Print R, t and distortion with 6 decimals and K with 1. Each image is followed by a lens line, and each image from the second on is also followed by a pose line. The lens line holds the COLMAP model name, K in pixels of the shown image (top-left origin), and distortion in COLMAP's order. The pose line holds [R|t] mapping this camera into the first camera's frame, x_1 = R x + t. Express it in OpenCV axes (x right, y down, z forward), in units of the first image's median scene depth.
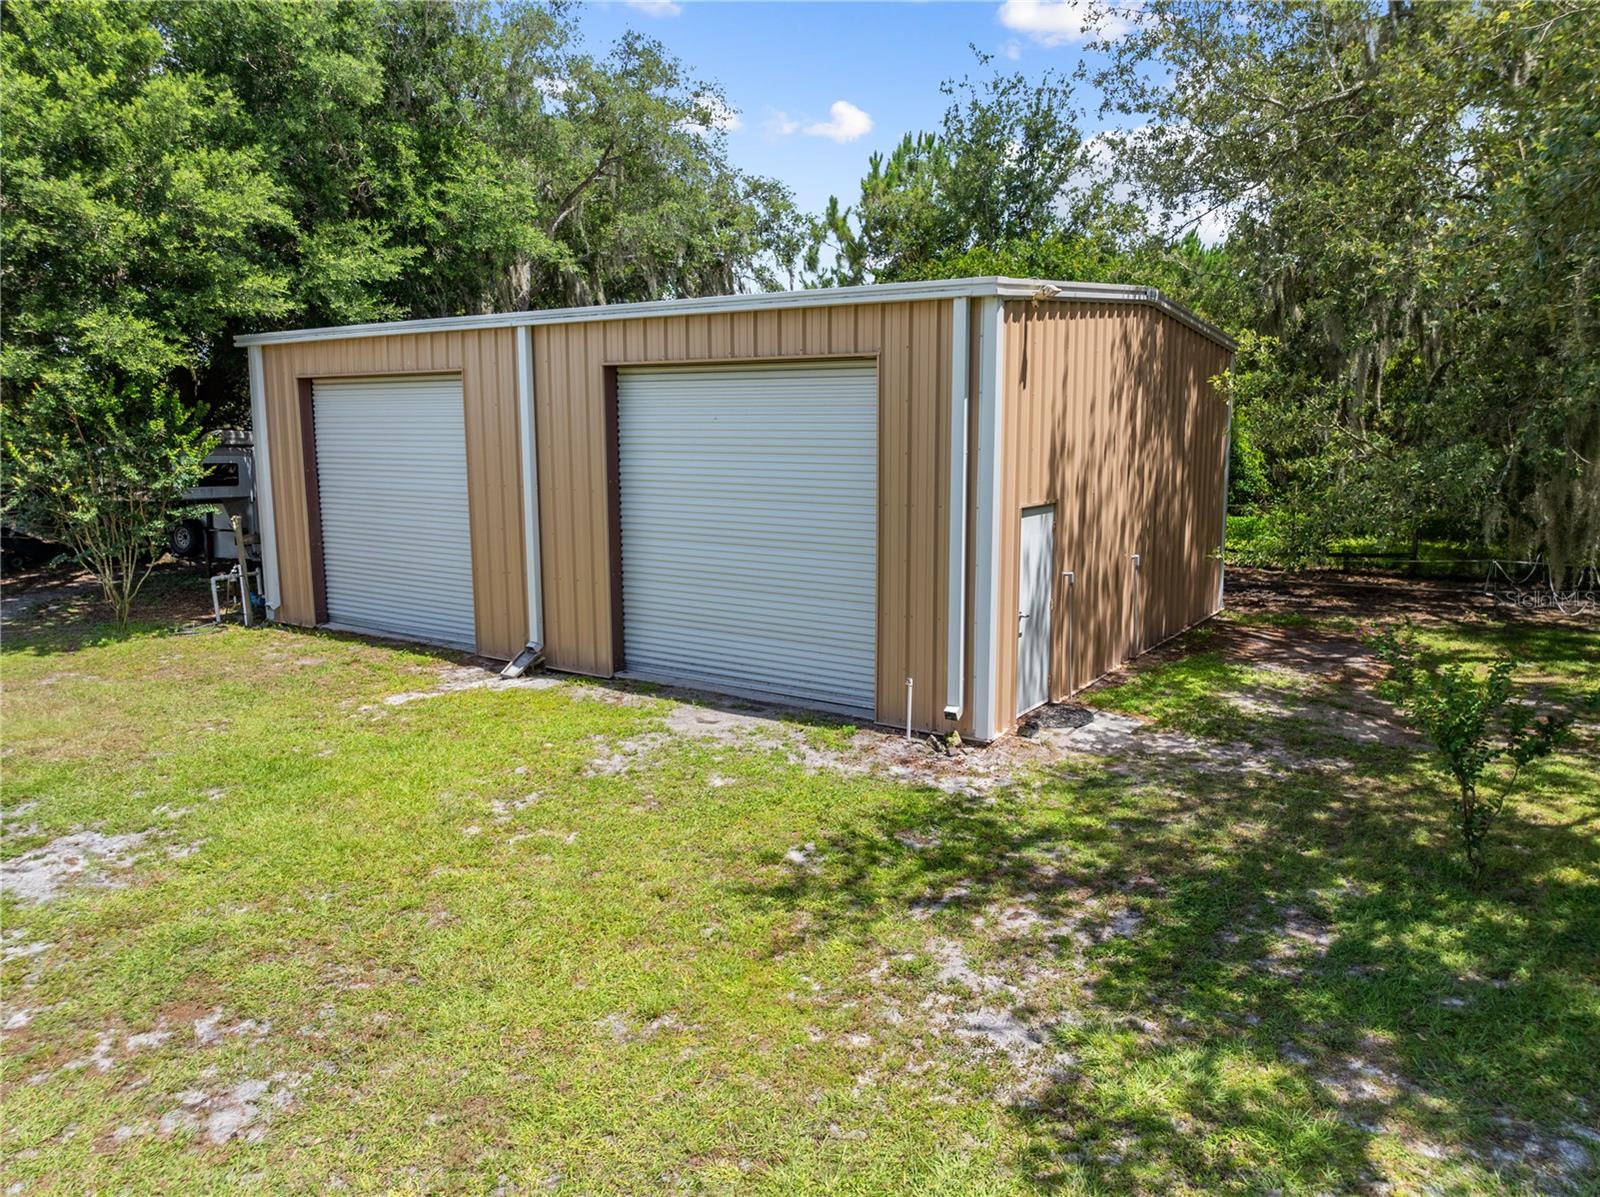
lens RADIAL K [[1108.2, 0, 801.2], [0, 1108.2, 598.2], [0, 0, 1]] dist [-0.031761, 0.001008]
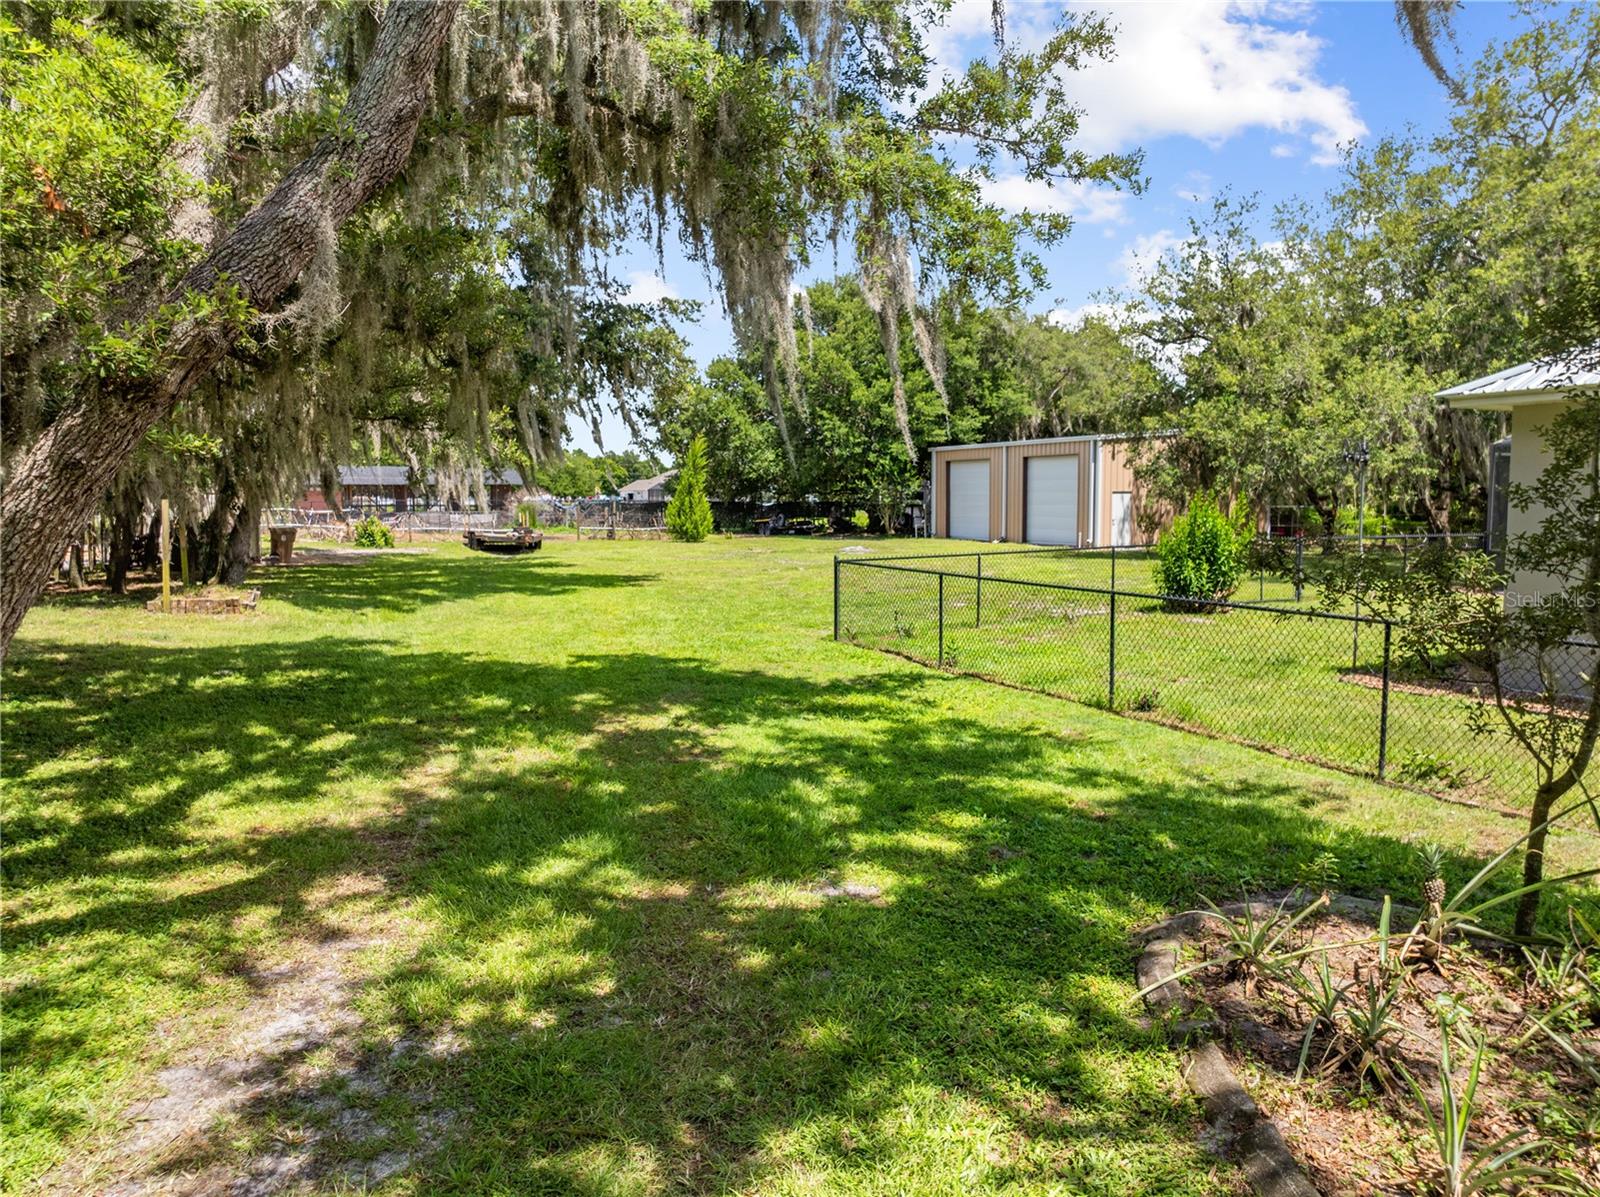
lens RADIAL K [[1108.2, 0, 799.9], [0, 1108.2, 598.2], [0, 0, 1]] dist [-0.031761, 0.001008]
pose [[0.857067, 0.047692, -0.512993, 0.827124], [-0.086481, 0.994896, -0.051991, 0.390955], [0.507895, 0.088924, 0.856817, -1.892413]]
